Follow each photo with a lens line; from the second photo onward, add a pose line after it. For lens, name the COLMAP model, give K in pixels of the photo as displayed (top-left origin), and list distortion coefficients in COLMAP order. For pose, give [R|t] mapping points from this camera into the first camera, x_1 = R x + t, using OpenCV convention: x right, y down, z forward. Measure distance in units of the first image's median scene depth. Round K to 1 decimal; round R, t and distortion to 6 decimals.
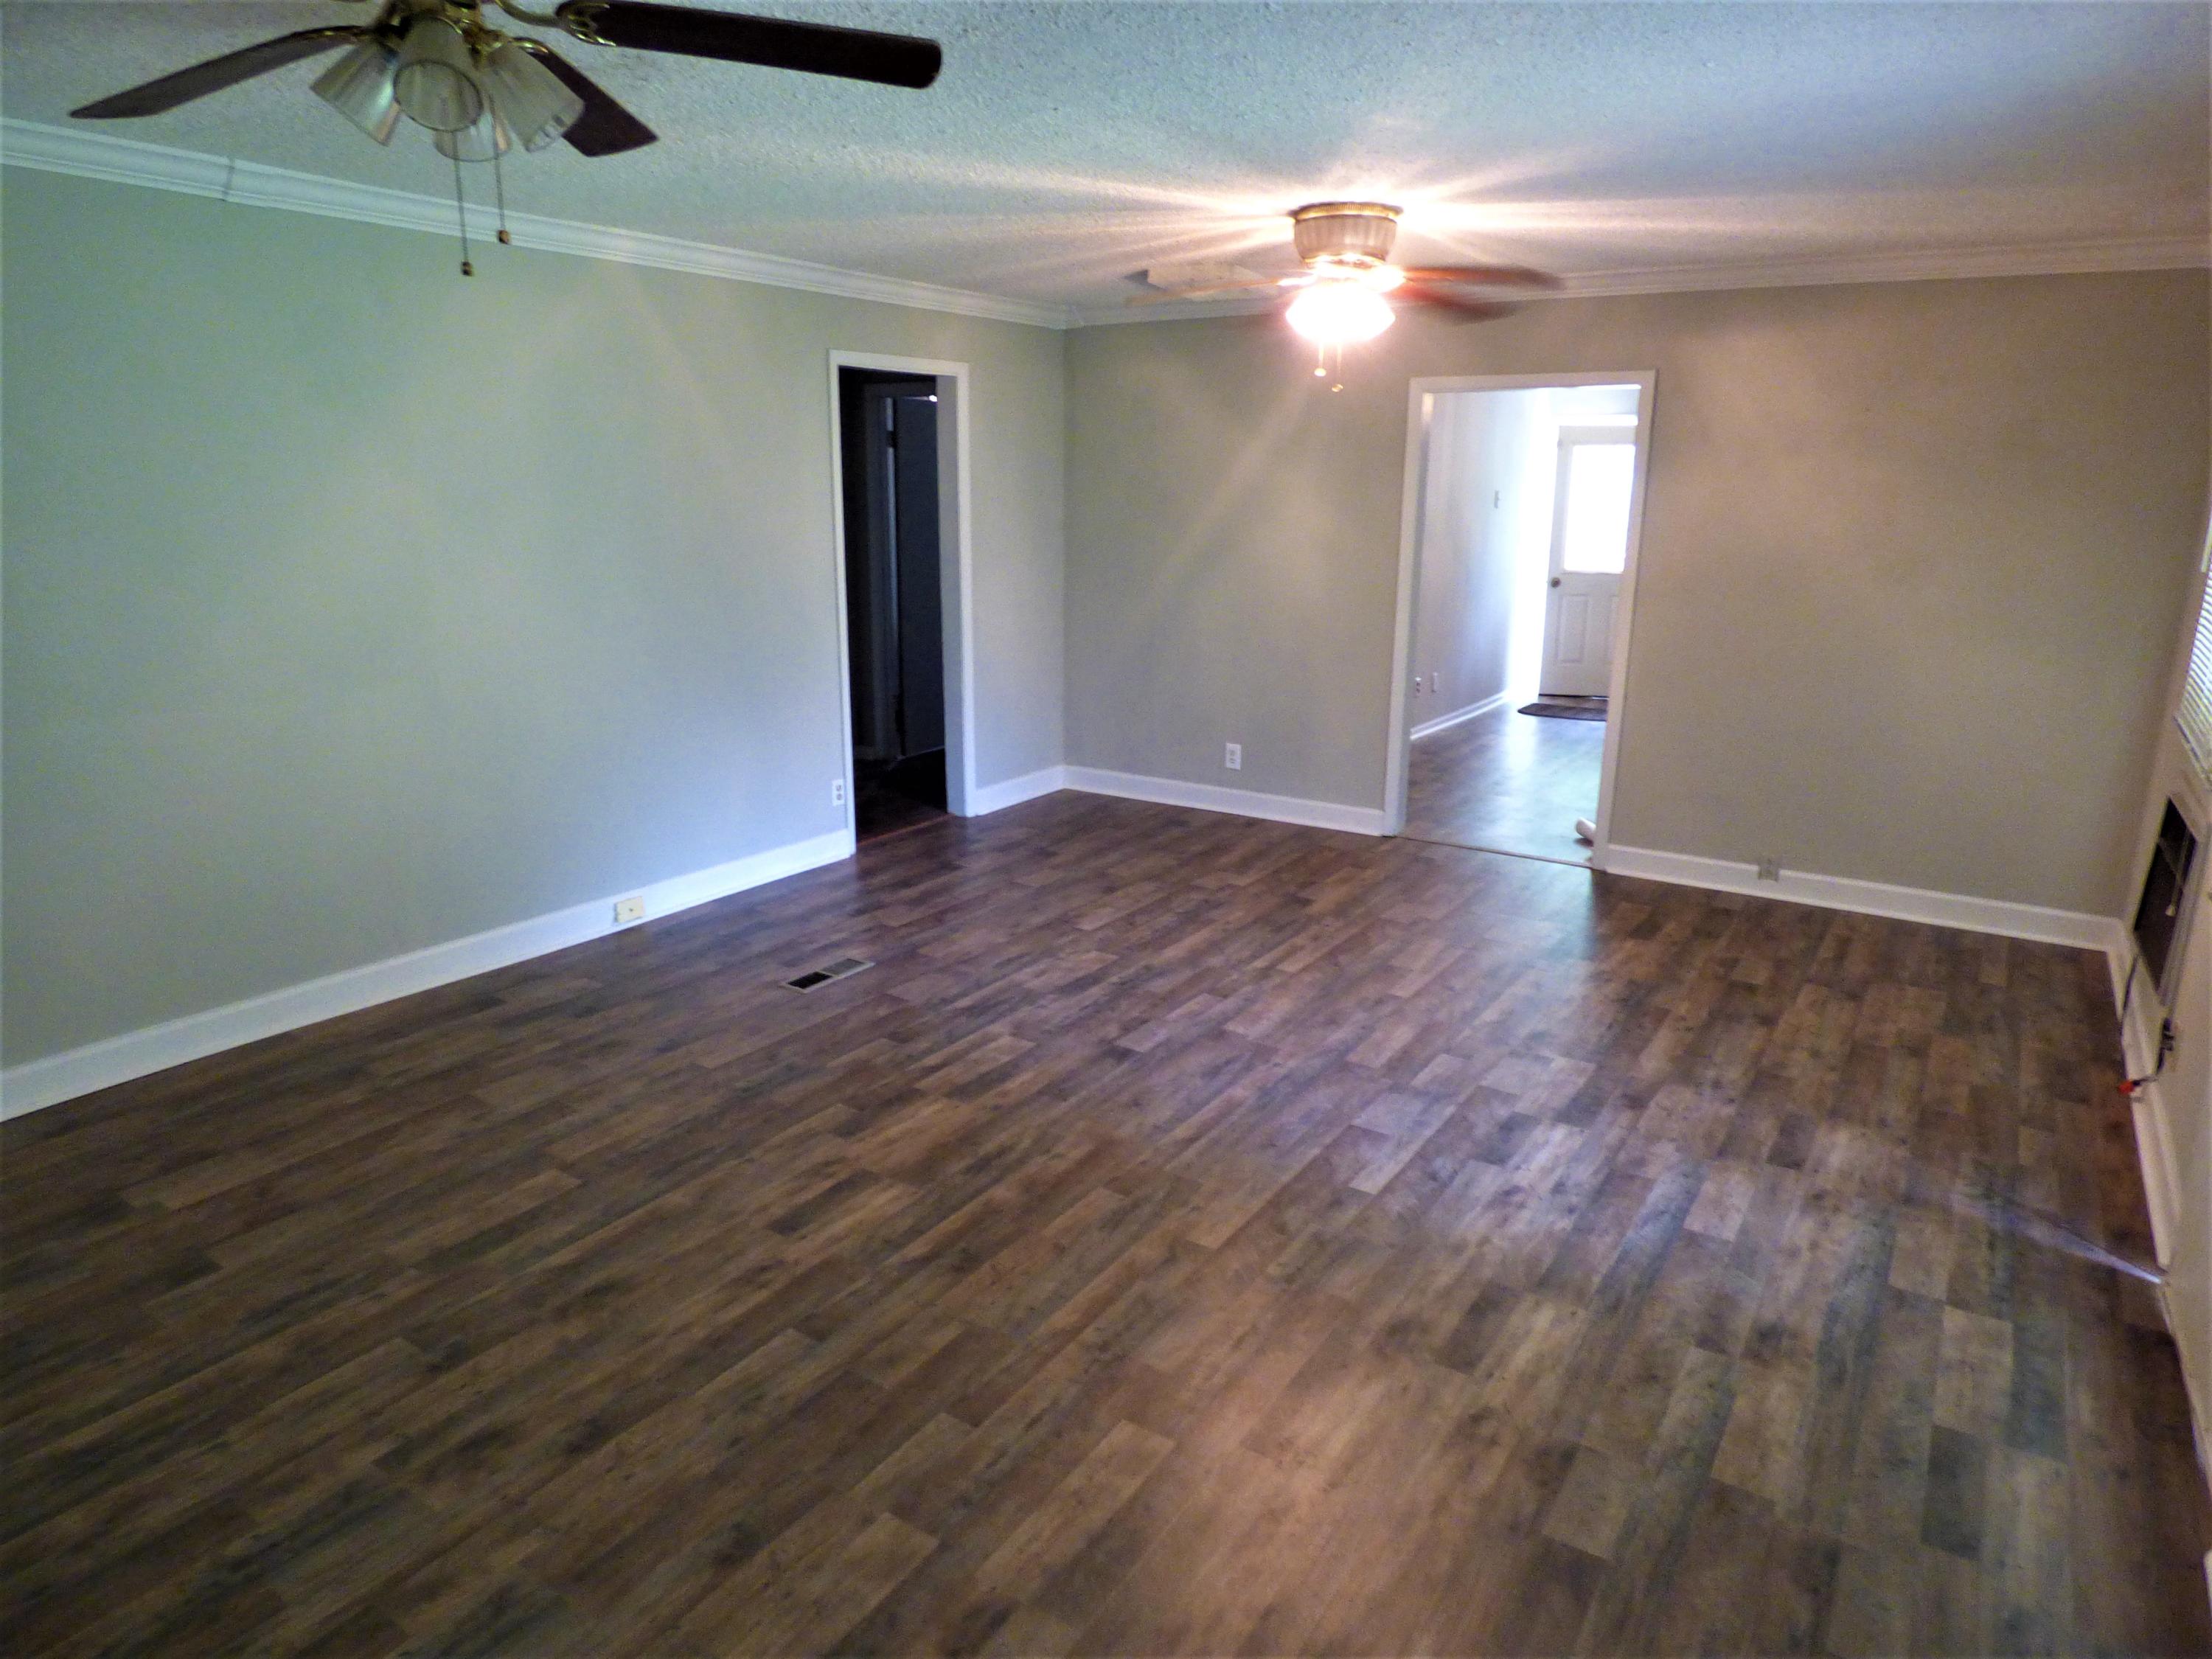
lens RADIAL K [[1345.3, 0, 1118.3], [0, 1345.3, 824.9], [0, 0, 1]] dist [-0.018903, 0.003849]
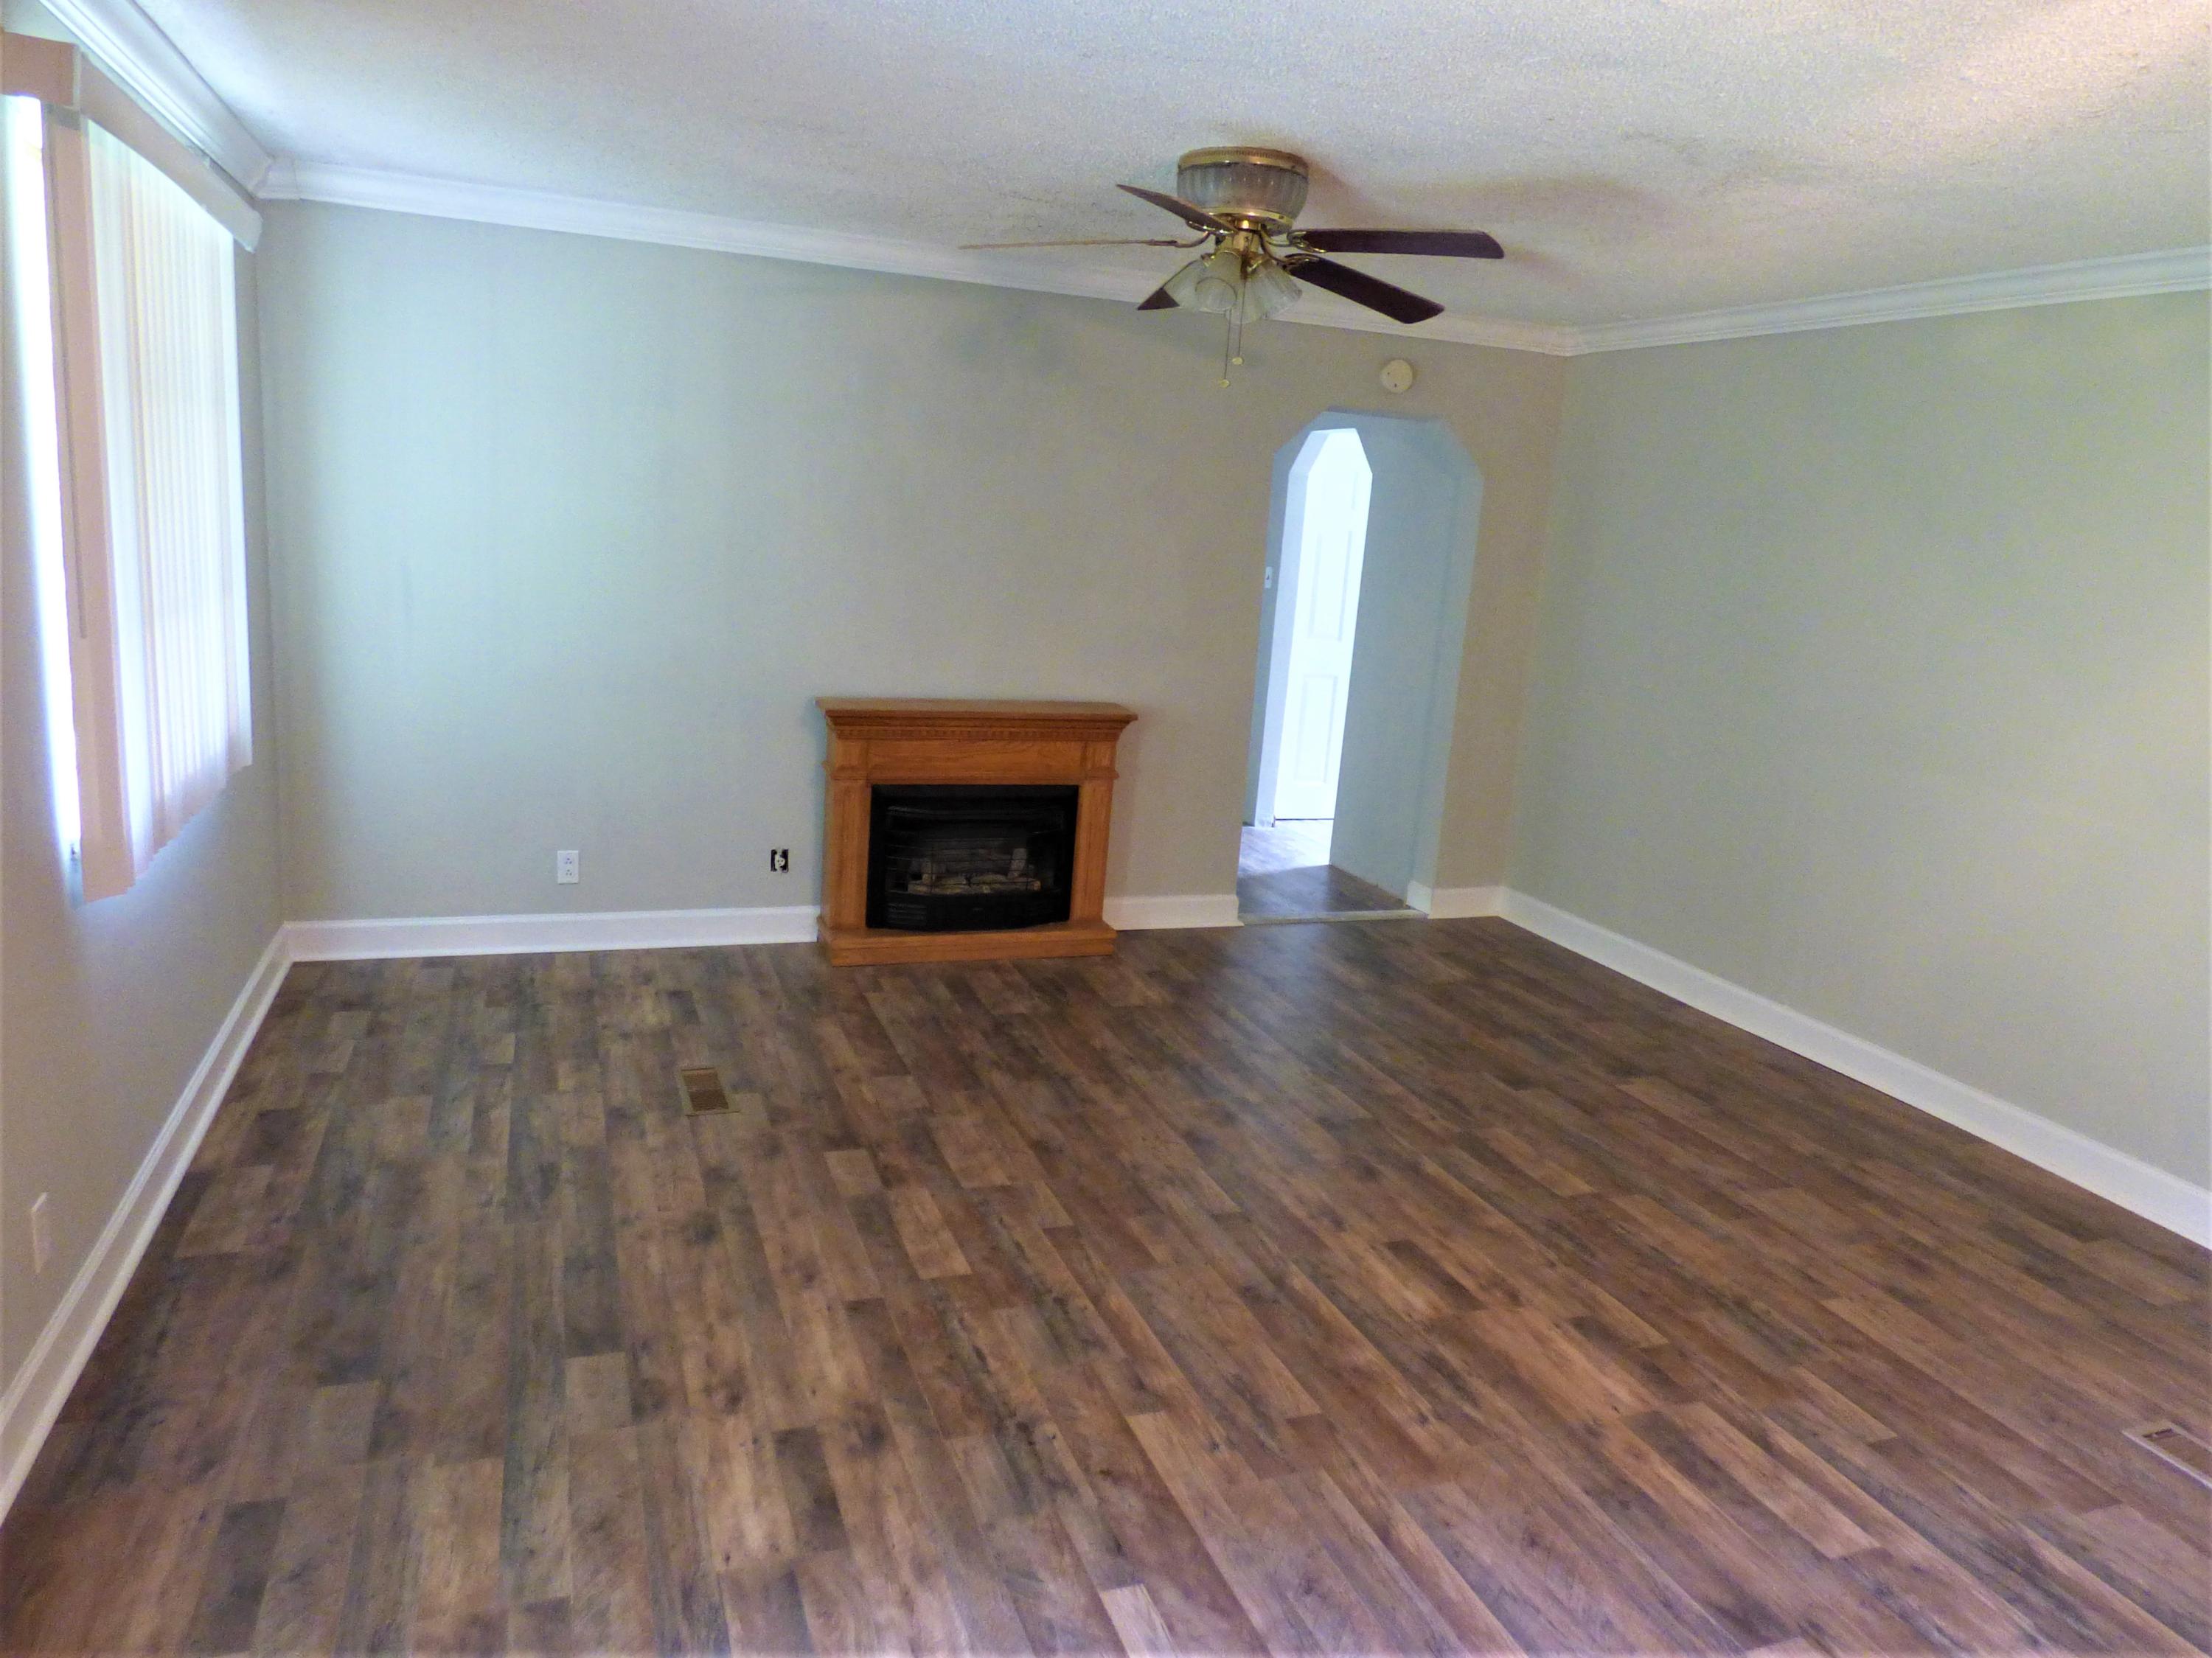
lens RADIAL K [[1501.7, 0, 1125.4], [0, 1501.7, 830.2], [0, 0, 1]] dist [-0.002149, -0.007234]
pose [[-0.583583, 0.121933, -0.802847, 0.725074], [-0.274059, 0.901084, 0.336064, -0.300426], [0.764410, 0.416148, -0.492440, 1.229055]]
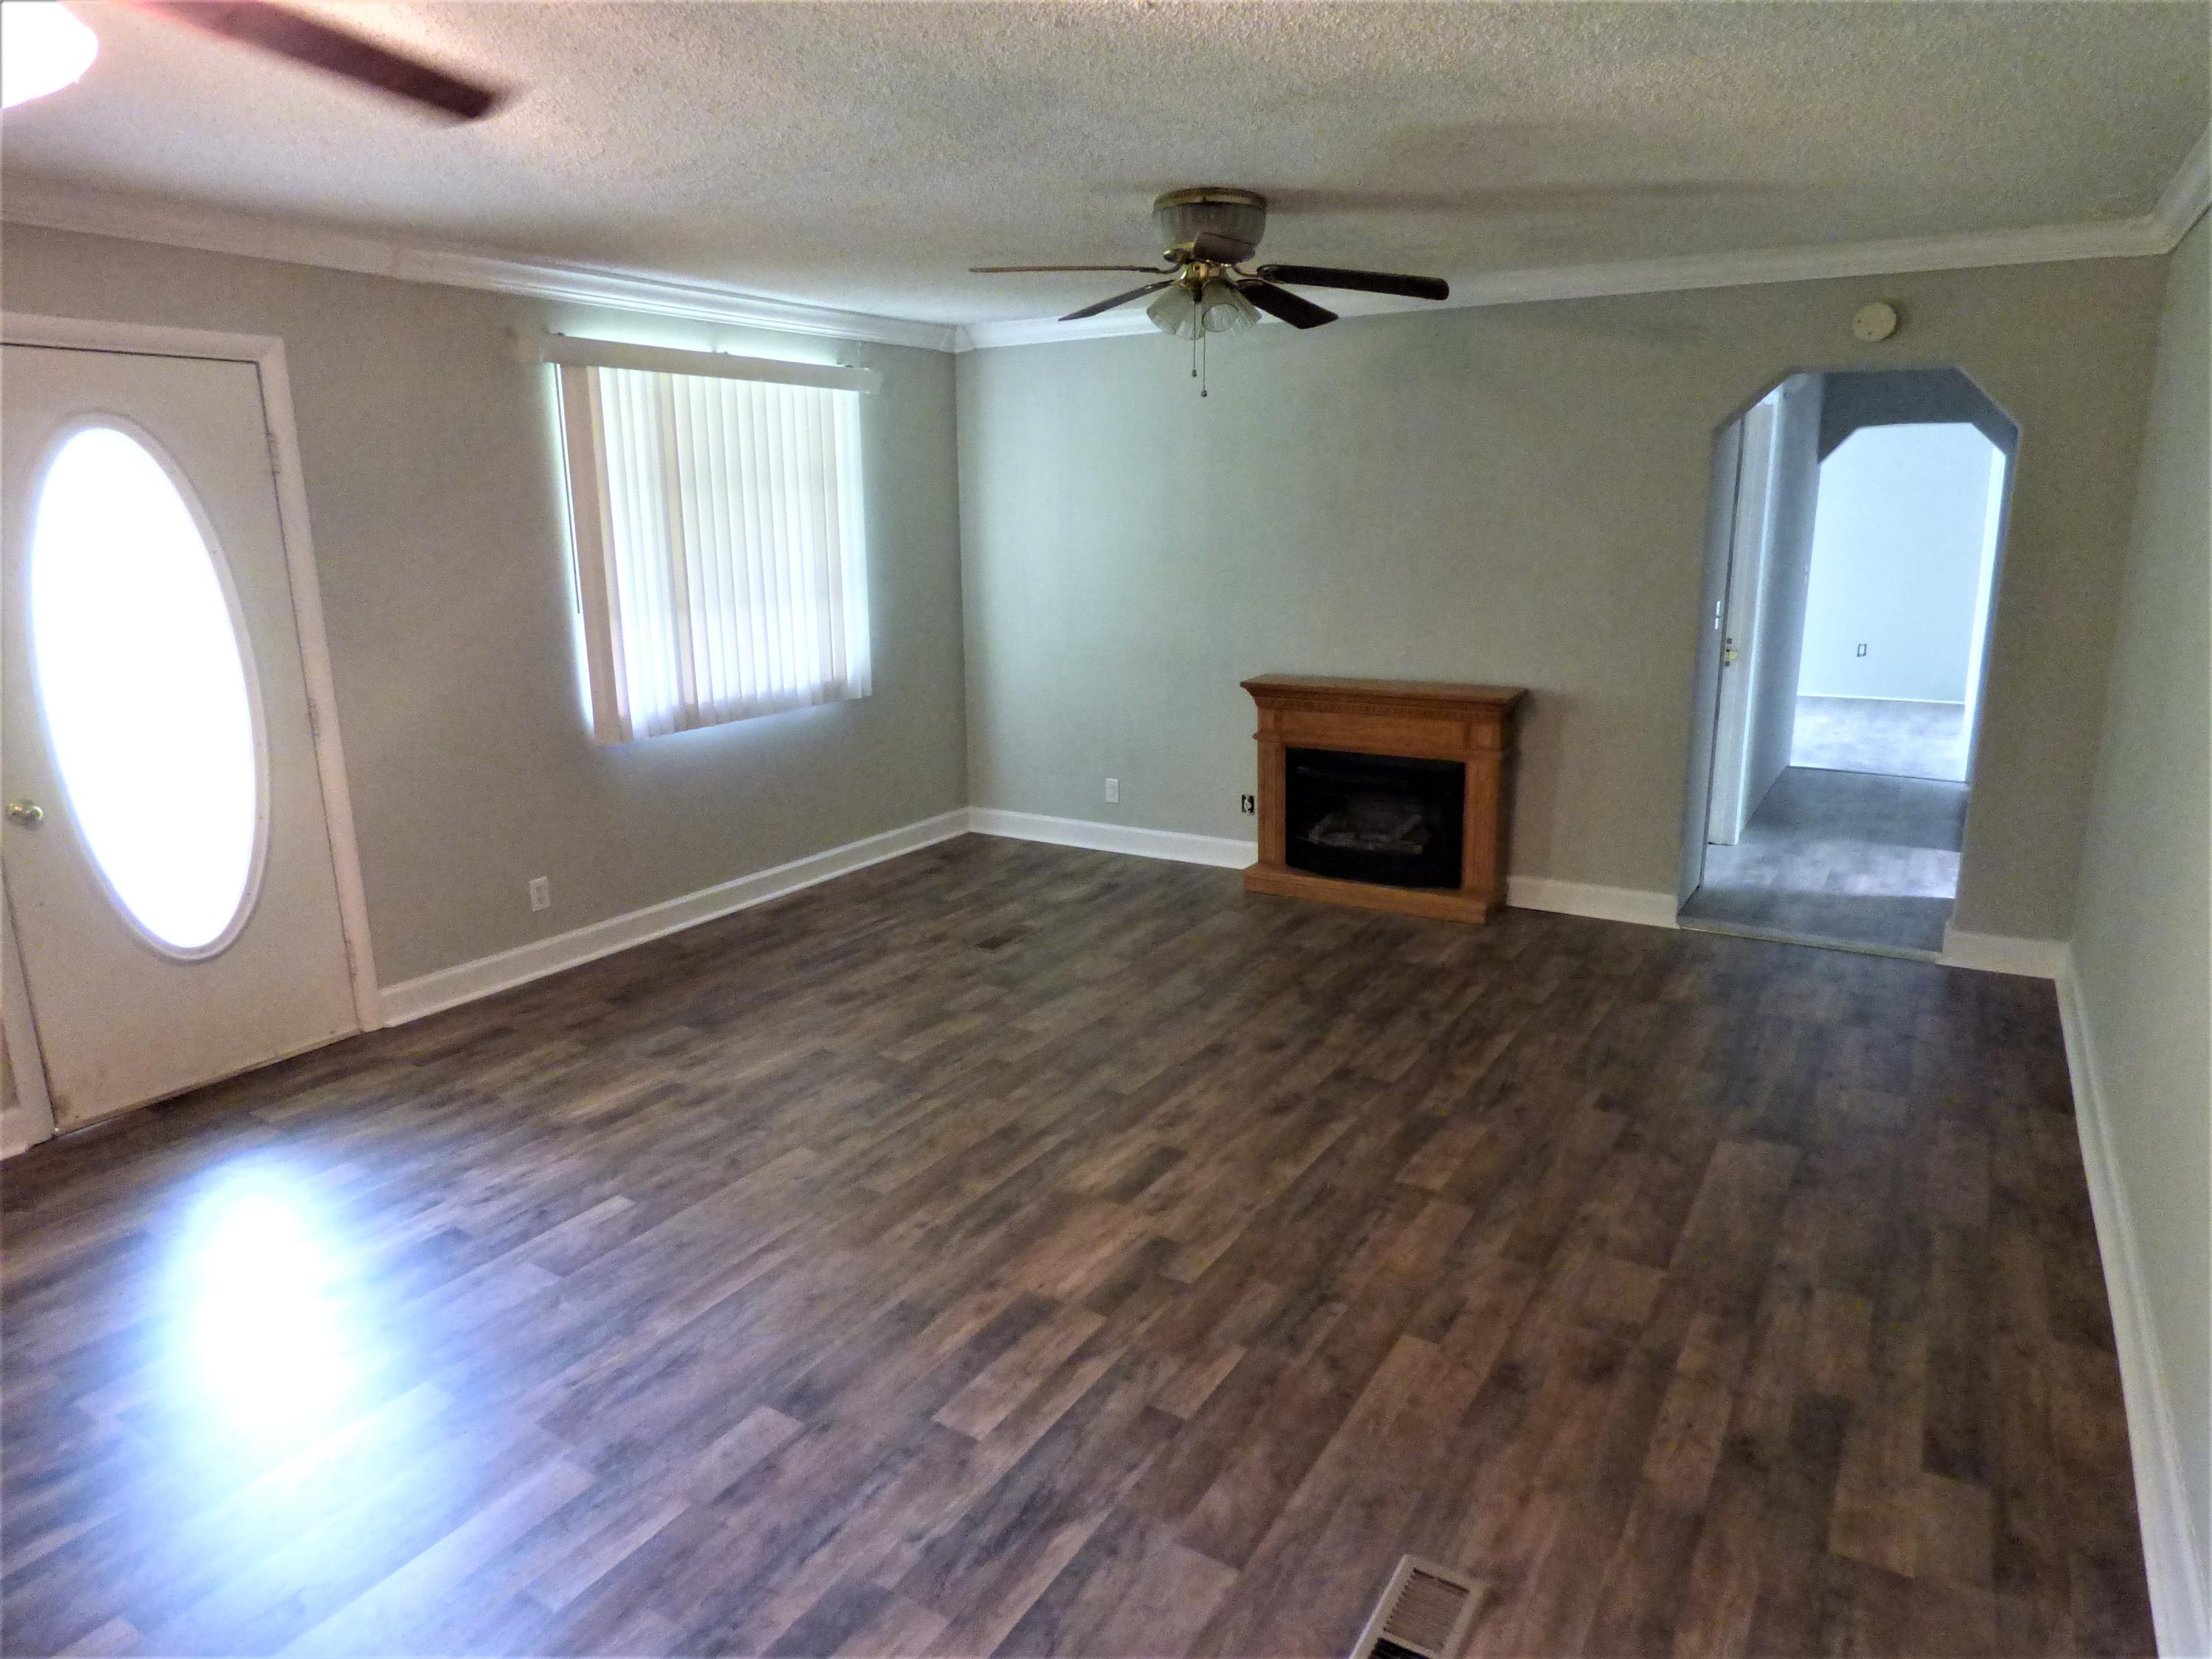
lens RADIAL K [[1345.3, 0, 1118.3], [0, 1345.3, 824.9], [0, 0, 1]] dist [-0.018903, 0.003849]
pose [[-0.999475, 0.016018, -0.028157, -0.170628], [0.001034, 0.884518, 0.466505, -0.462410], [0.032378, 0.466231, -0.884070, 1.817002]]
